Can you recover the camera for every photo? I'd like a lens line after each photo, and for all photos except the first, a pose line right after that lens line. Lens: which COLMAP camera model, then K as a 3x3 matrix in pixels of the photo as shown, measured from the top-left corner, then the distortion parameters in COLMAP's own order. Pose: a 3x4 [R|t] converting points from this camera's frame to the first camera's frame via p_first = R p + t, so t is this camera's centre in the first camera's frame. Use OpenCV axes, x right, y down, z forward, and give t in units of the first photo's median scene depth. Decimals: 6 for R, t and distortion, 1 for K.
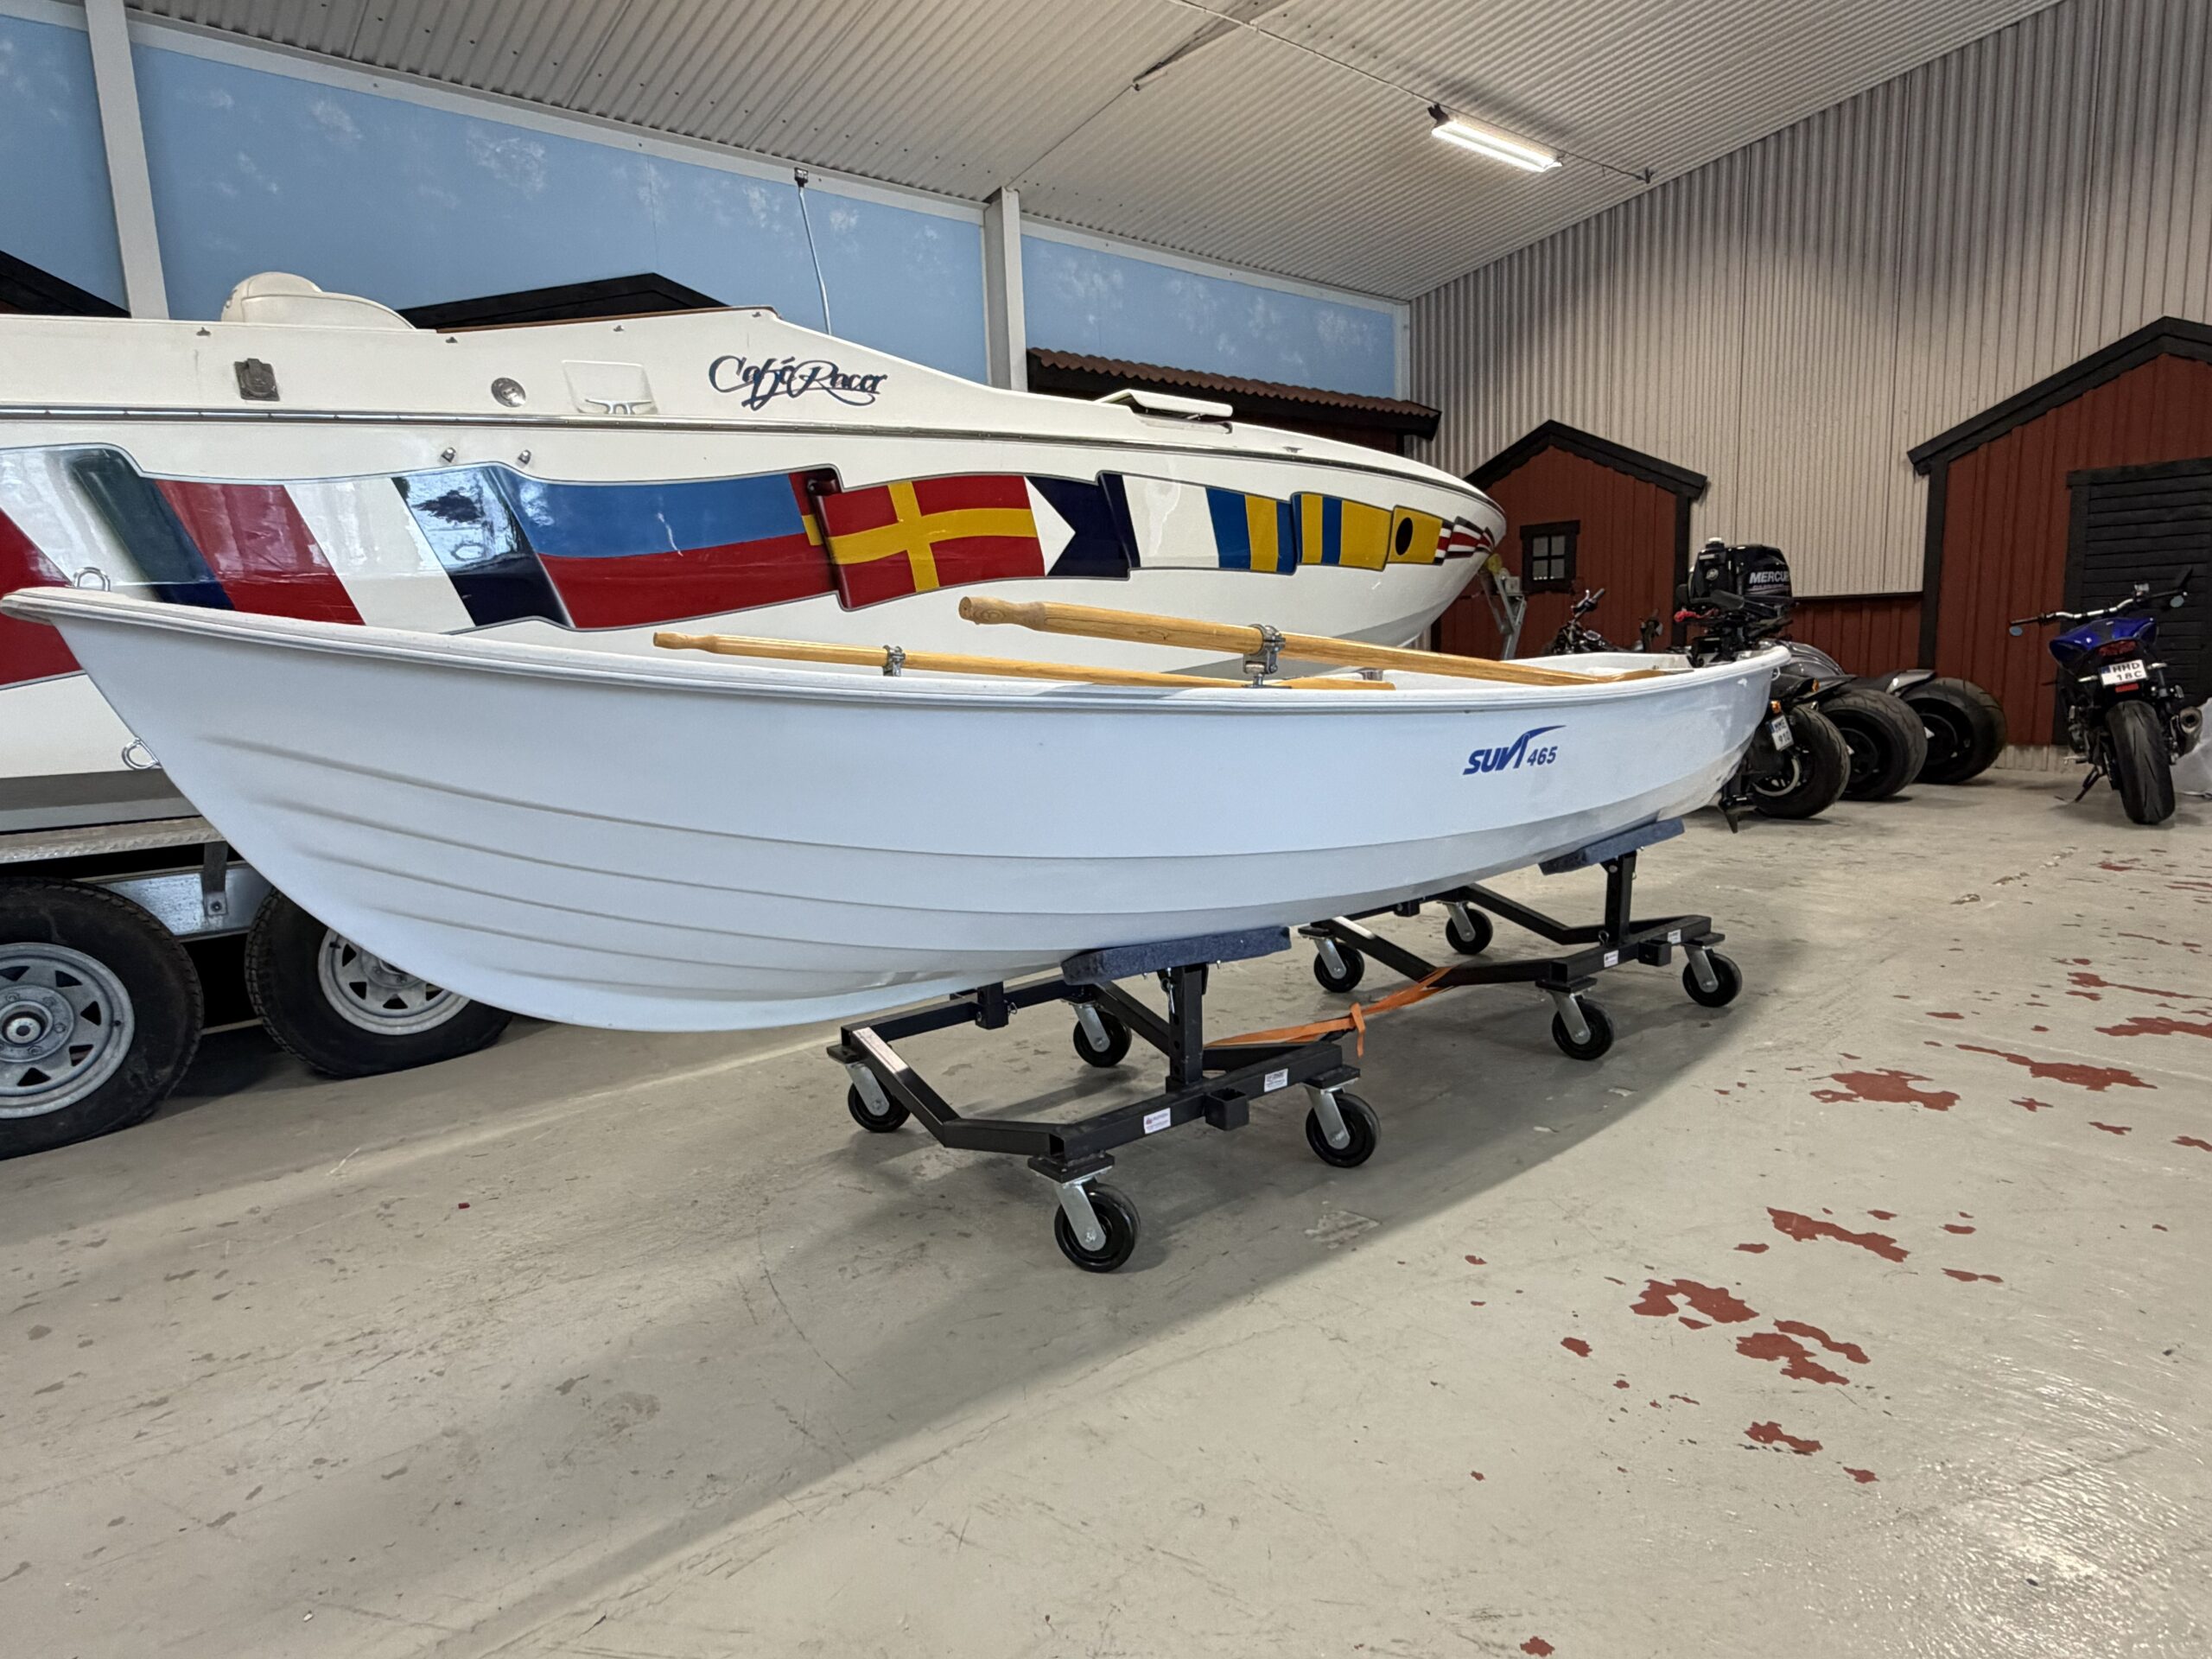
lens RADIAL K [[1269.3, 0, 1100.2], [0, 1269.3, 823.9], [0, 0, 1]] dist [-0.003912, 0.003560]
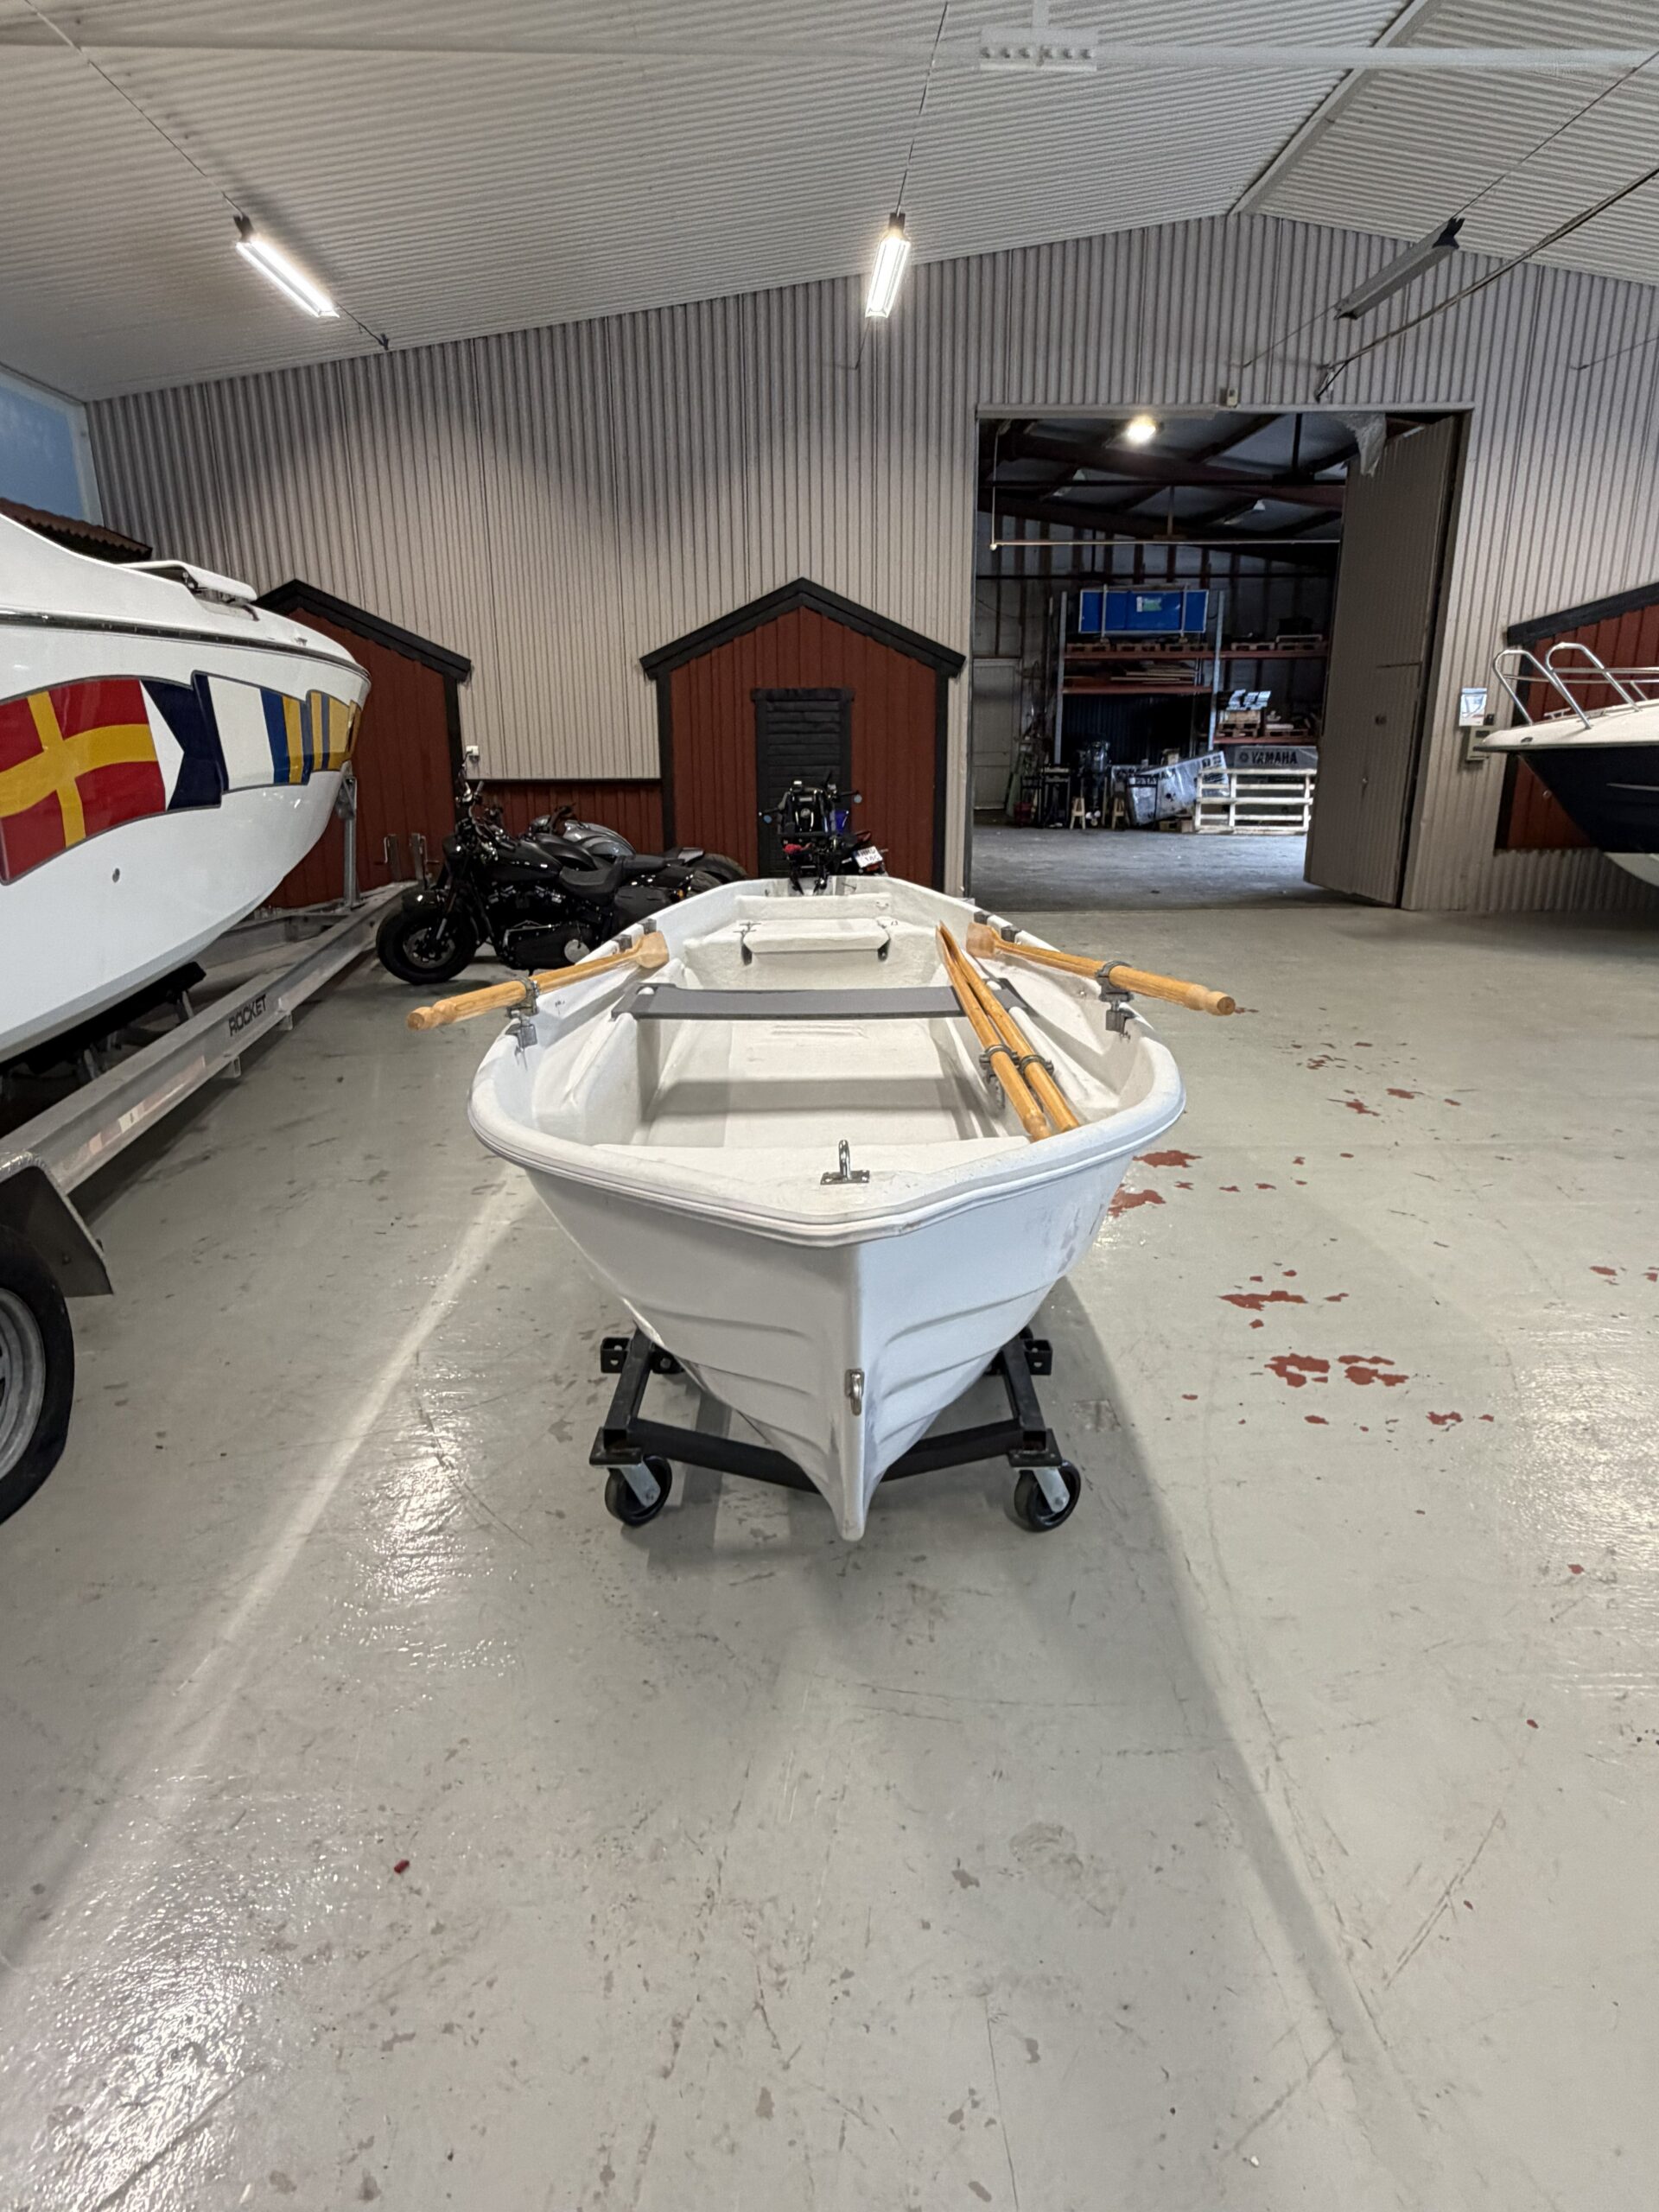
lens RADIAL K [[1269.3, 0, 831.9], [0, 1269.3, 1091.0], [0, 0, 1]] dist [-0.003912, 0.003560]
pose [[0.613221, -0.183502, 0.768301, -0.236292], [0.100198, 0.982856, 0.154773, -0.059757], [-0.783530, -0.017928, 0.621095, 0.111294]]
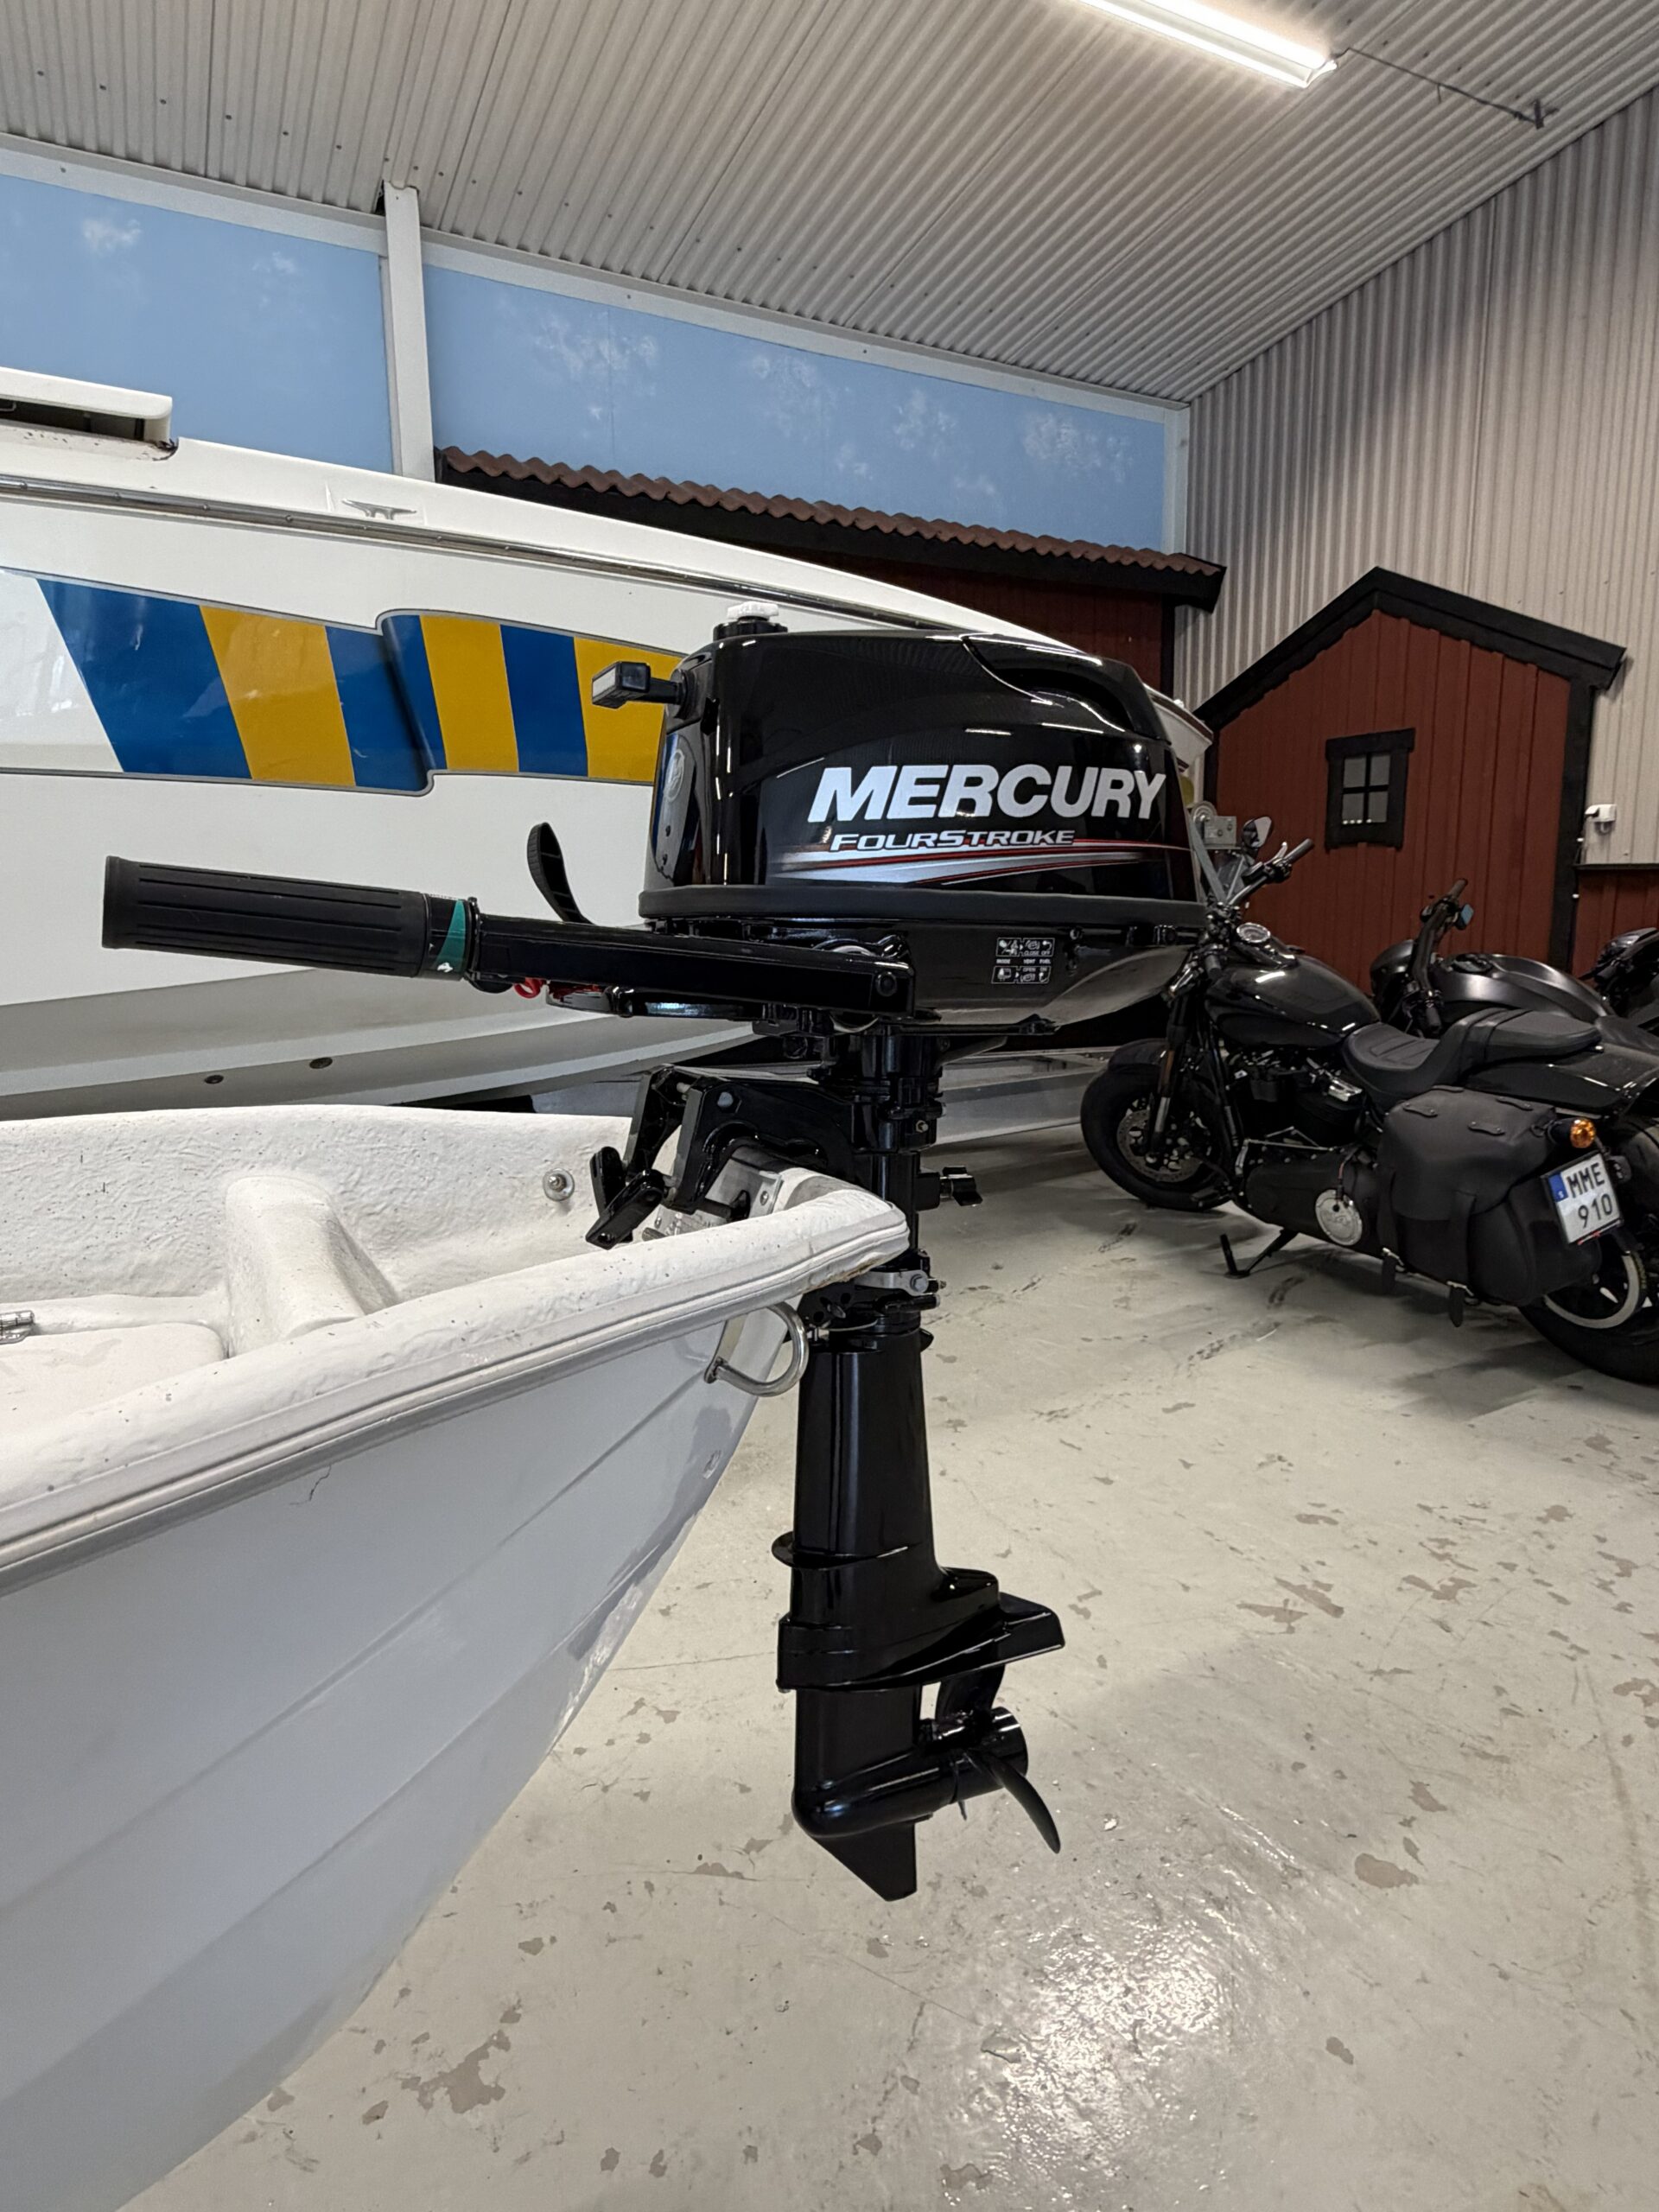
lens RADIAL K [[1269.3, 0, 831.9], [0, 1269.3, 1091.0], [0, 0, 1]] dist [-0.003912, 0.003560]
pose [[0.980235, 0.055813, -0.189798, 0.270439], [-0.052073, 0.998339, 0.024637, -0.075308], [0.190858, -0.014267, 0.981514, 0.399247]]
